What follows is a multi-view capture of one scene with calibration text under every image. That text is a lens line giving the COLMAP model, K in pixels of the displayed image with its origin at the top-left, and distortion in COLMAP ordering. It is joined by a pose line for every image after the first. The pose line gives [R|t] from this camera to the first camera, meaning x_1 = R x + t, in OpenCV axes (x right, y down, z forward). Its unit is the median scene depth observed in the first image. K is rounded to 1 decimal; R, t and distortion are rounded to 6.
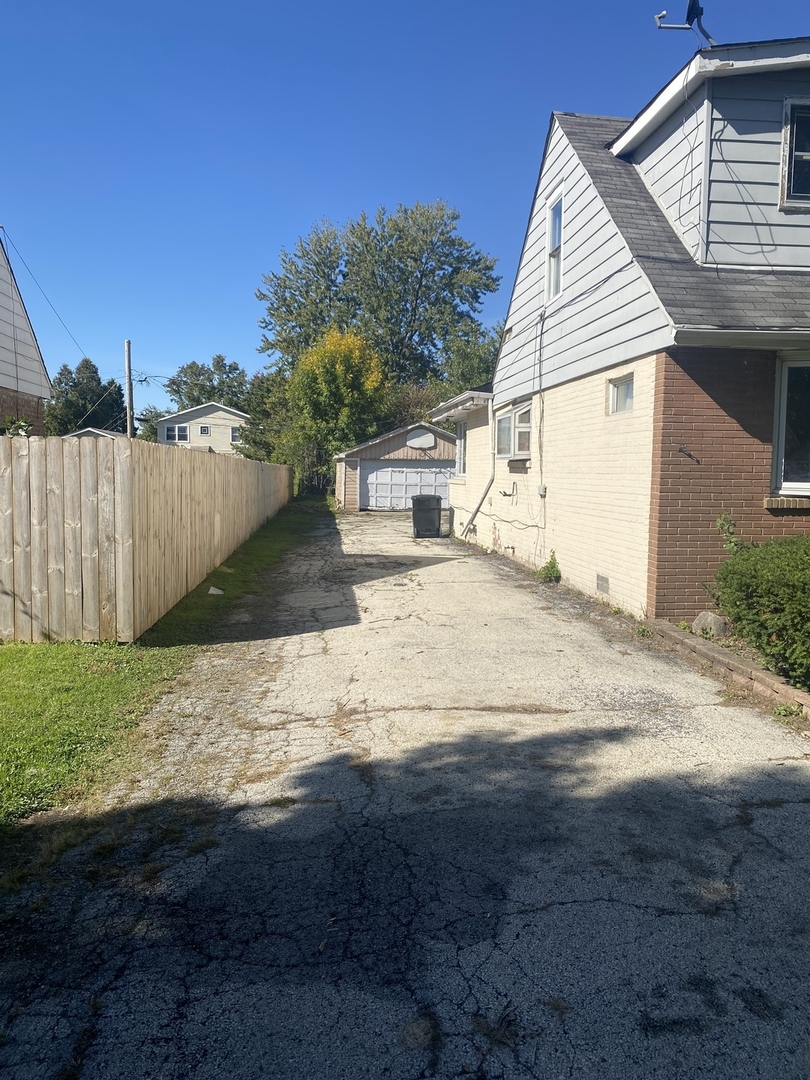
lens RADIAL K [[827.6, 0, 404.1], [0, 827.6, 537.6], [0, 0, 1]] dist [0.011532, 0.001896]
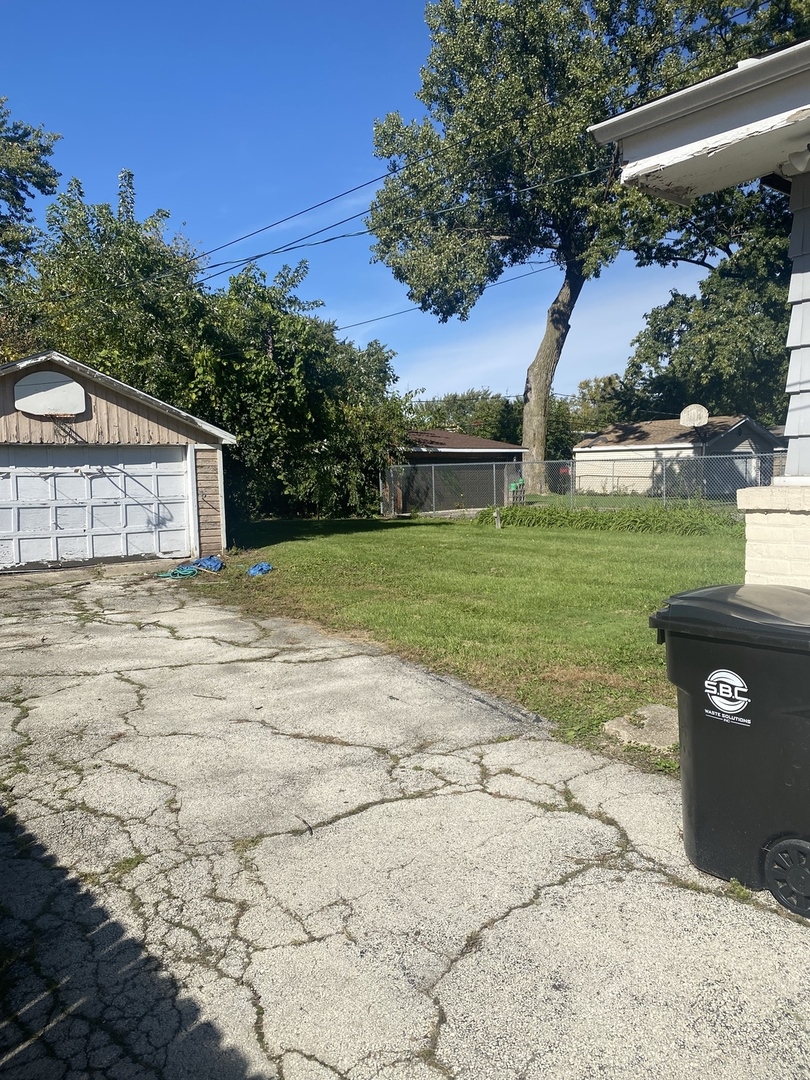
lens RADIAL K [[827.6, 0, 405.2], [0, 827.6, 540.8], [0, 0, 1]] dist [0.011532, 0.001896]
pose [[0.810990, -0.068117, 0.581082, -0.082888], [0.086401, 0.996253, -0.003801, -0.029058], [-0.578646, 0.053288, 0.813836, 0.560208]]
